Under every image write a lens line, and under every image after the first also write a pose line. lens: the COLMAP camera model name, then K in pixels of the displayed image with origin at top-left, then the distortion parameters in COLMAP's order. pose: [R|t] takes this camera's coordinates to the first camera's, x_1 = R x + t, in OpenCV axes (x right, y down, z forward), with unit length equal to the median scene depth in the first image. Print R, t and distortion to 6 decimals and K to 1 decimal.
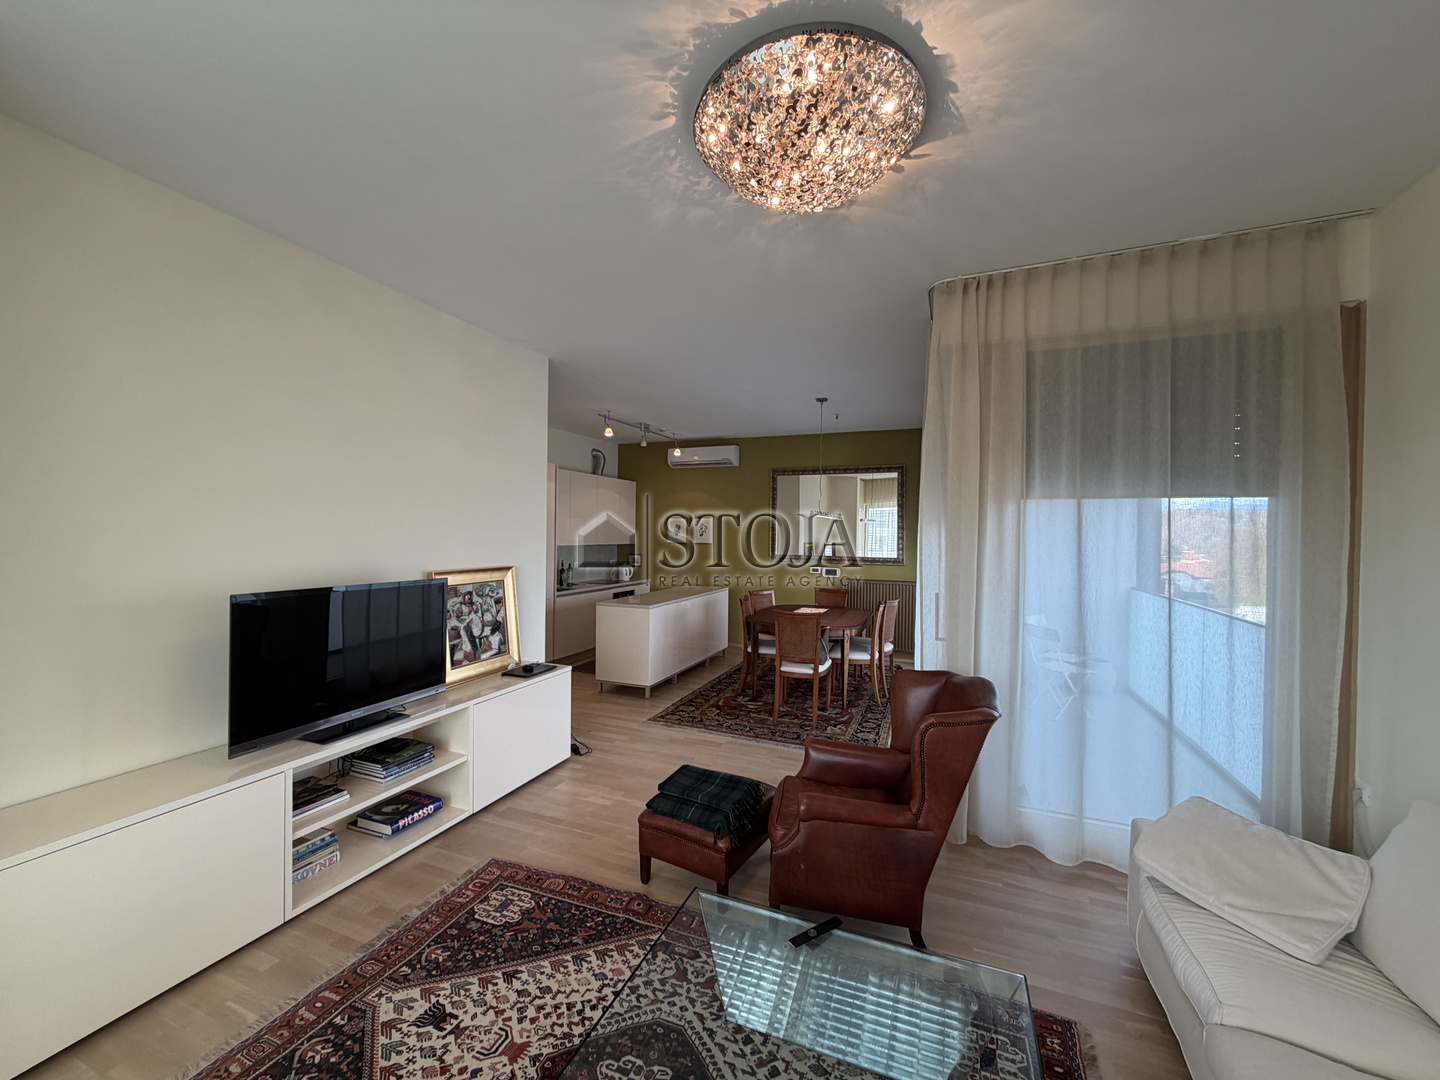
lens RADIAL K [[571.9, 0, 719.6], [0, 571.9, 534.5], [0, 0, 1]] dist [-0.001379, -0.000113]
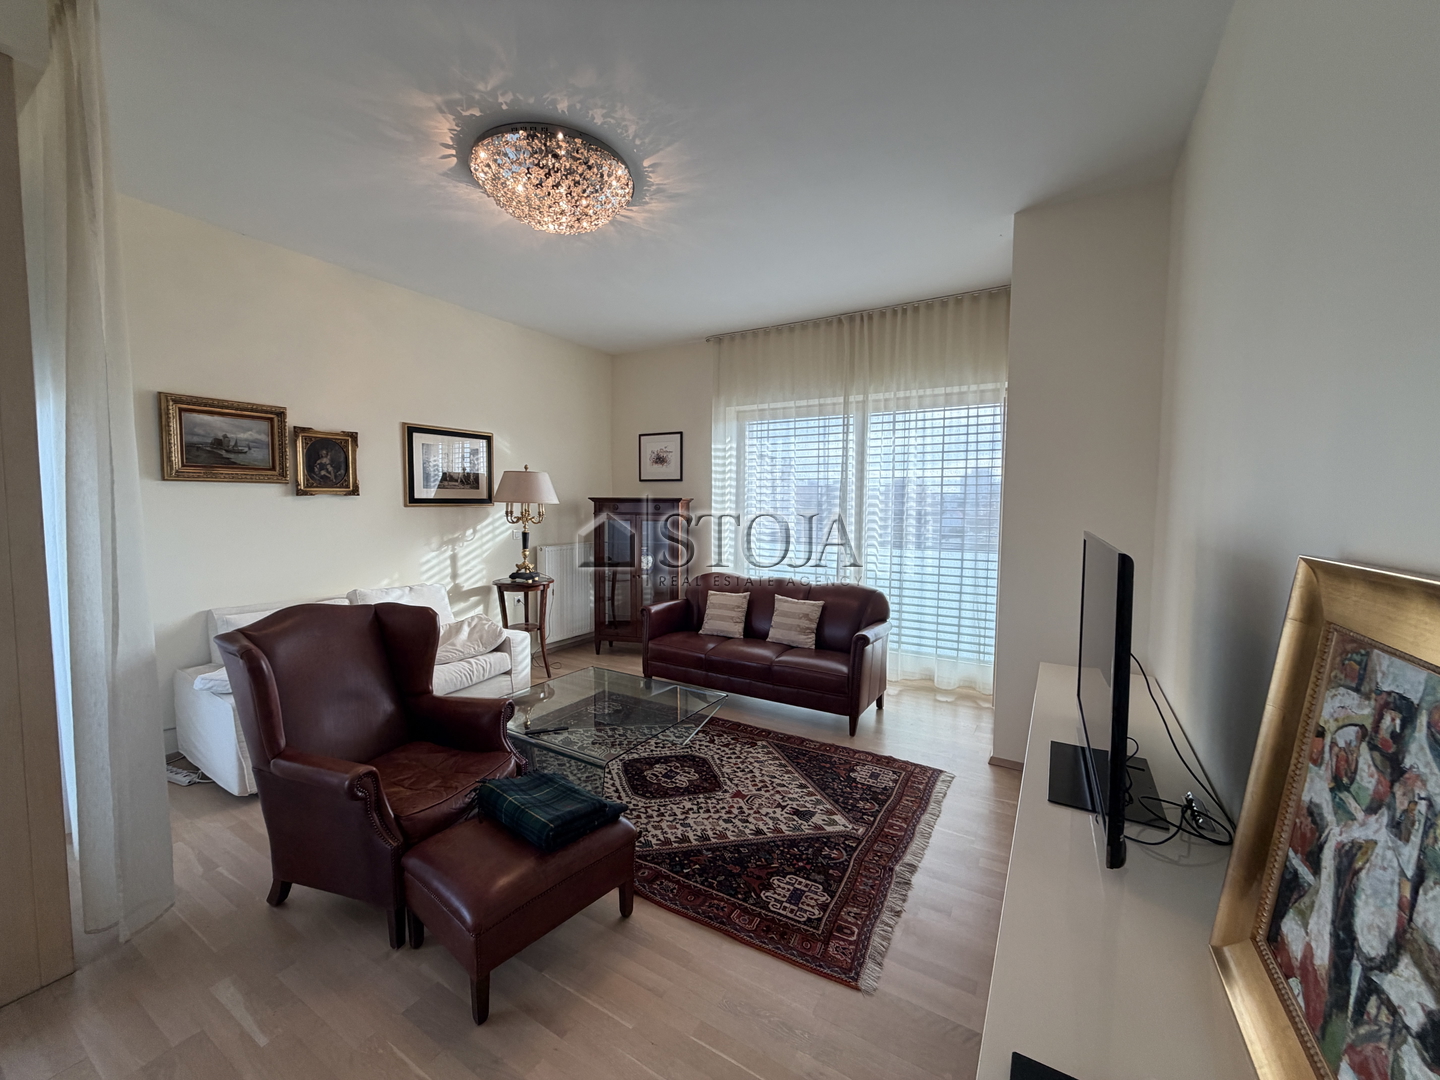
lens RADIAL K [[571.9, 0, 717.5], [0, 571.9, 535.2], [0, 0, 1]] dist [-0.001379, -0.000113]
pose [[-0.987304, -0.029089, 0.156154, -0.456853], [-0.019883, 0.997989, 0.060196, 0.076241], [-0.157591, 0.056327, -0.985897, 2.202846]]
